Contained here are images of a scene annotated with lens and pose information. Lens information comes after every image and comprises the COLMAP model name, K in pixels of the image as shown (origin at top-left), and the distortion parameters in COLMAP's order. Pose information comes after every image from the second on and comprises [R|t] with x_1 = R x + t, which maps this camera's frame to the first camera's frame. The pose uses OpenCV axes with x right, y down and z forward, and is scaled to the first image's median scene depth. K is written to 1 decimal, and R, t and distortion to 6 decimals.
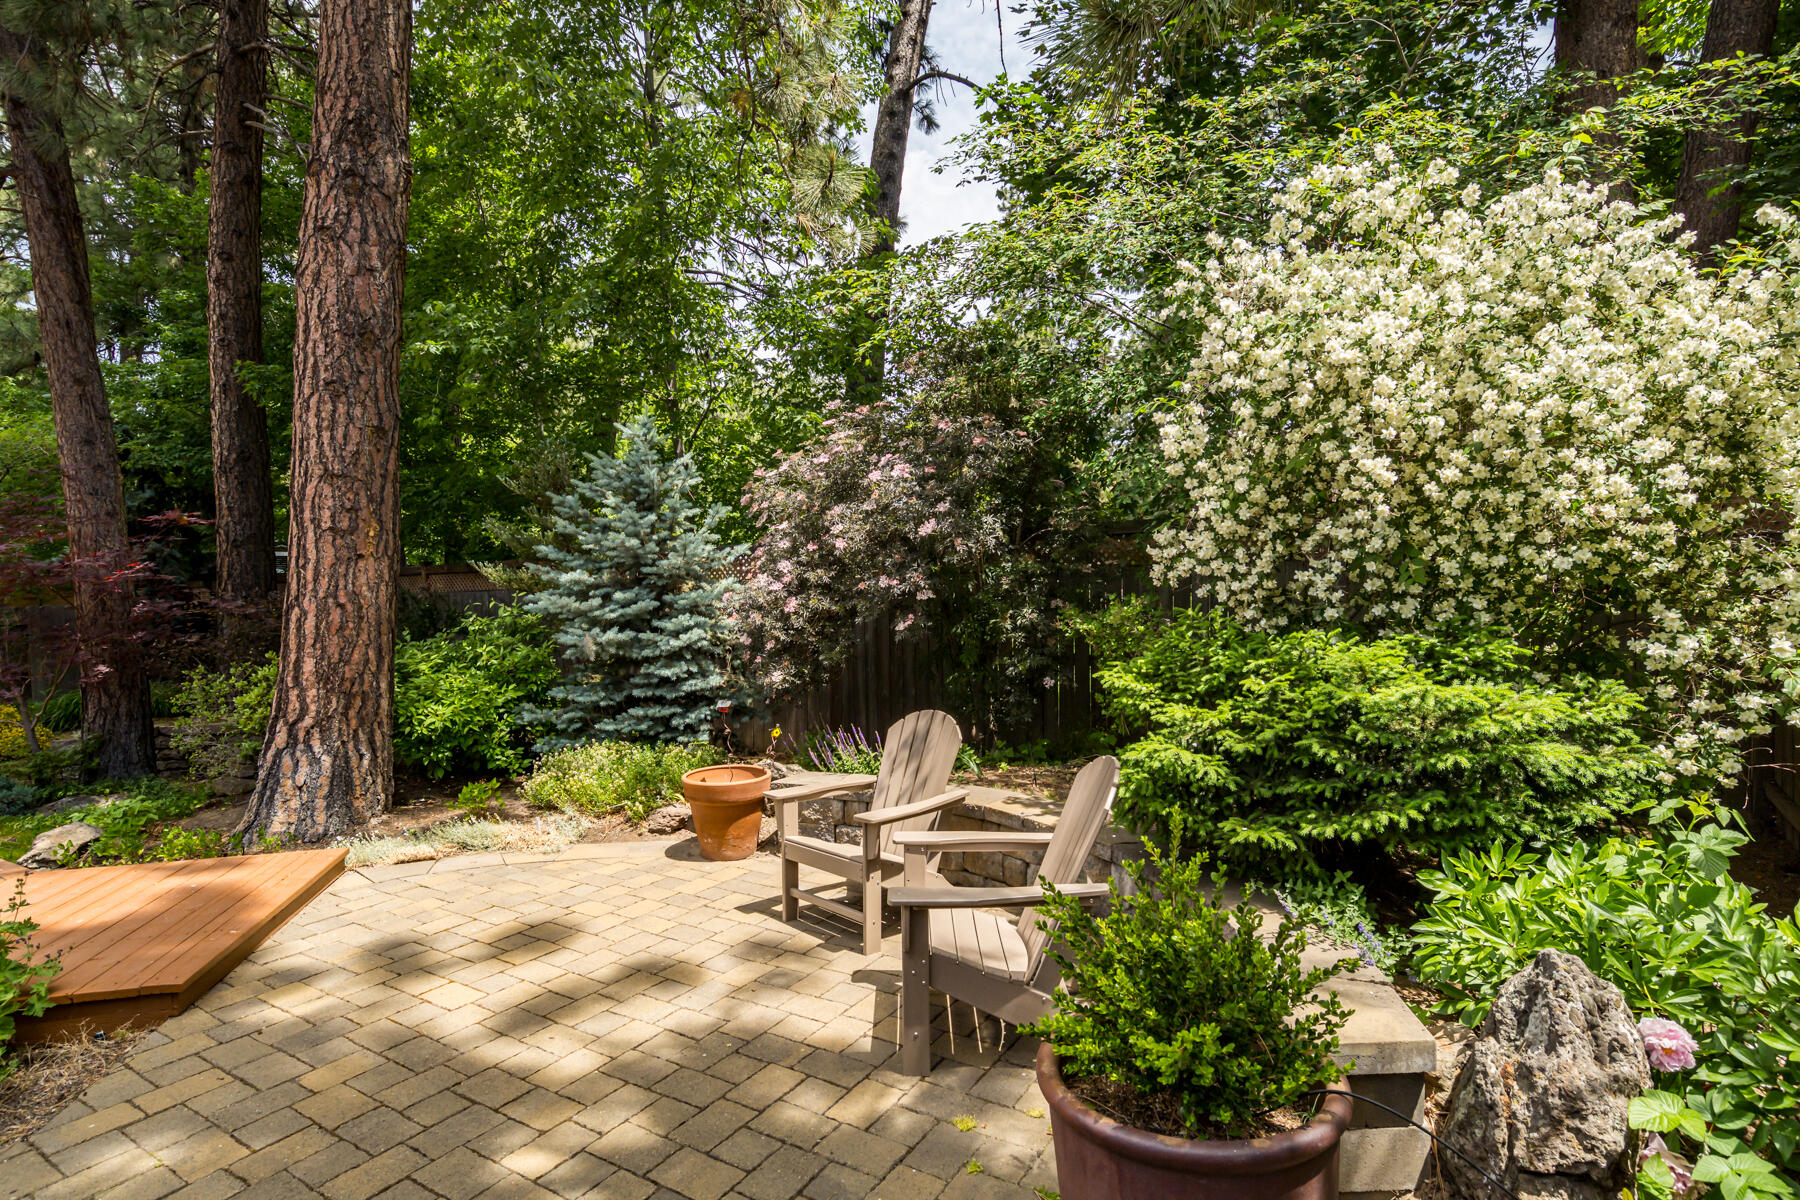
lens RADIAL K [[905.0, 0, 905.2], [0, 905.0, 599.2], [0, 0, 1]] dist [-0.001811, -0.000113]
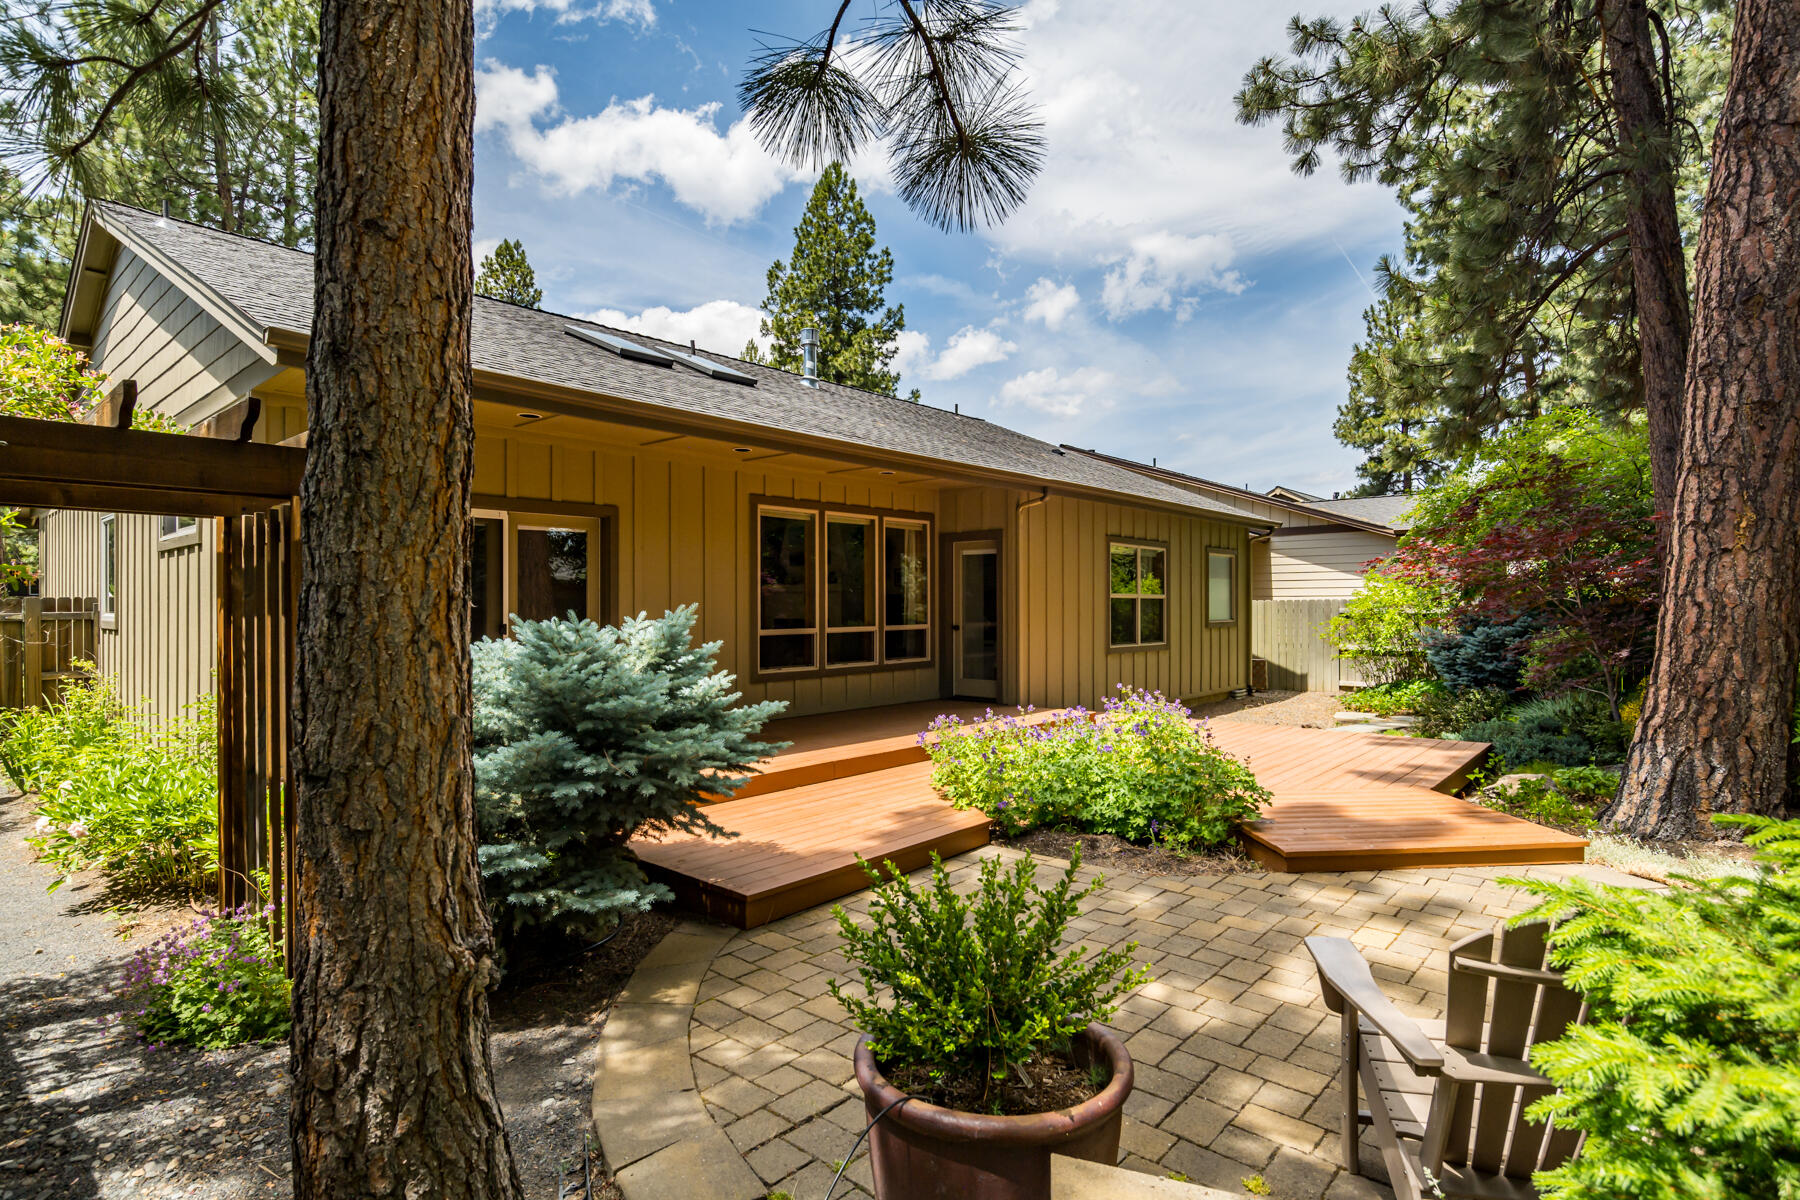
lens RADIAL K [[905.0, 0, 903.5], [0, 905.0, 598.6], [0, 0, 1]] dist [-0.001811, -0.000113]
pose [[-0.161787, 0.019229, -0.986638, 0.438081], [-0.003538, 0.999792, 0.020066, -0.014805], [0.986819, 0.006737, -0.161685, 0.338599]]
